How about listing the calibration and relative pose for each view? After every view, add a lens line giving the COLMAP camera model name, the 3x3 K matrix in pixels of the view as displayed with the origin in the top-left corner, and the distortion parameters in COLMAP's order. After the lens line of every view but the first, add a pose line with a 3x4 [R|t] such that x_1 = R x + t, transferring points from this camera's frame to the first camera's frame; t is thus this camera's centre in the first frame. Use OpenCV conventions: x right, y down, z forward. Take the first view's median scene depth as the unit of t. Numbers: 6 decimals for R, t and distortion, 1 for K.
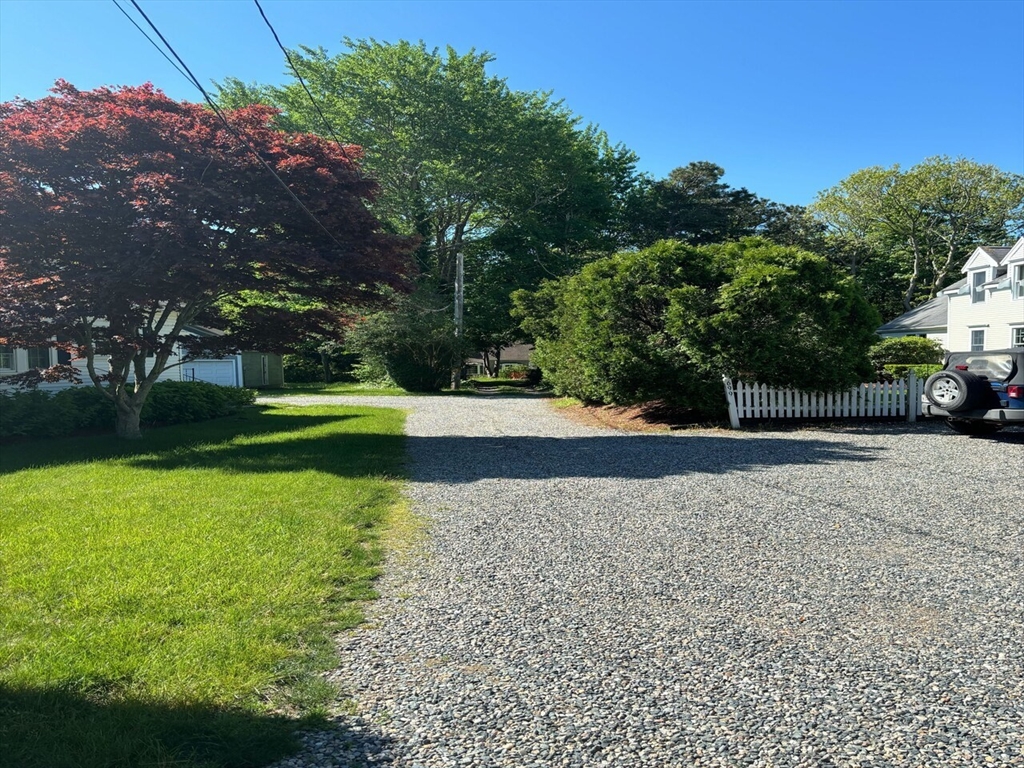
lens RADIAL K [[306.1, 0, 486.6], [0, 306.1, 384.0], [0, 0, 1]] dist [0.000117, 0.000041]
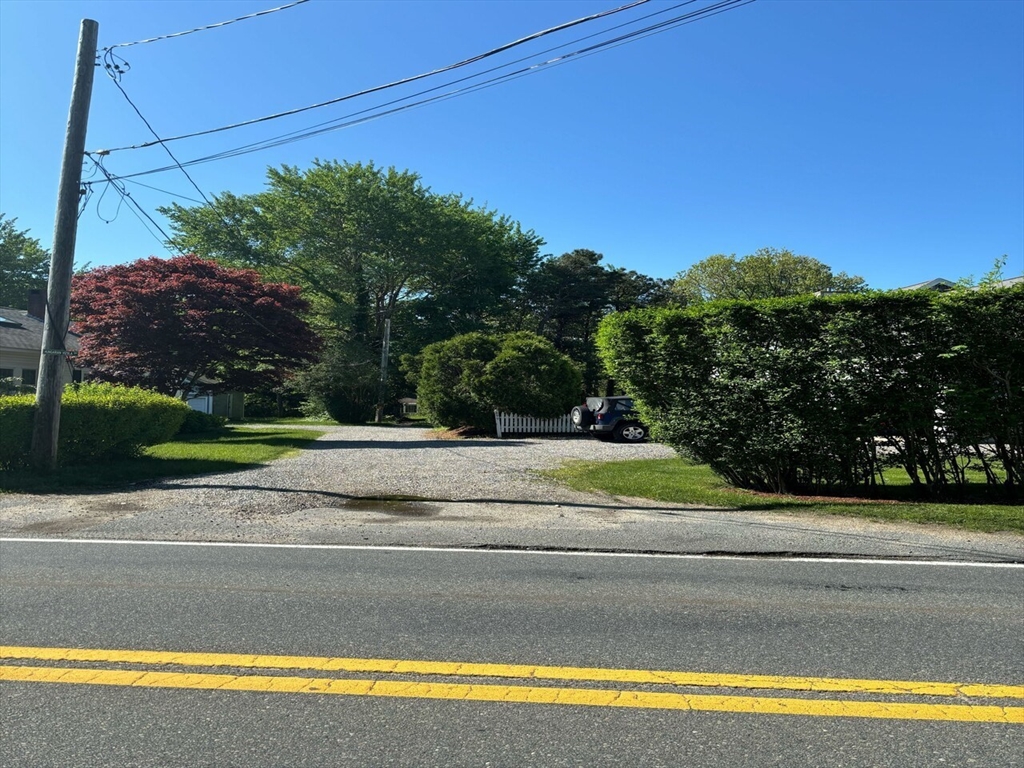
lens RADIAL K [[435.2, 0, 528.7], [0, 435.2, 387.6], [0, 0, 1]] dist [0.003355, 0.000274]
pose [[0.999833, 0.014012, 0.011754, 0.514168], [-0.012572, 0.993318, -0.114723, 0.076320], [-0.013283, 0.114556, 0.993328, -0.853676]]
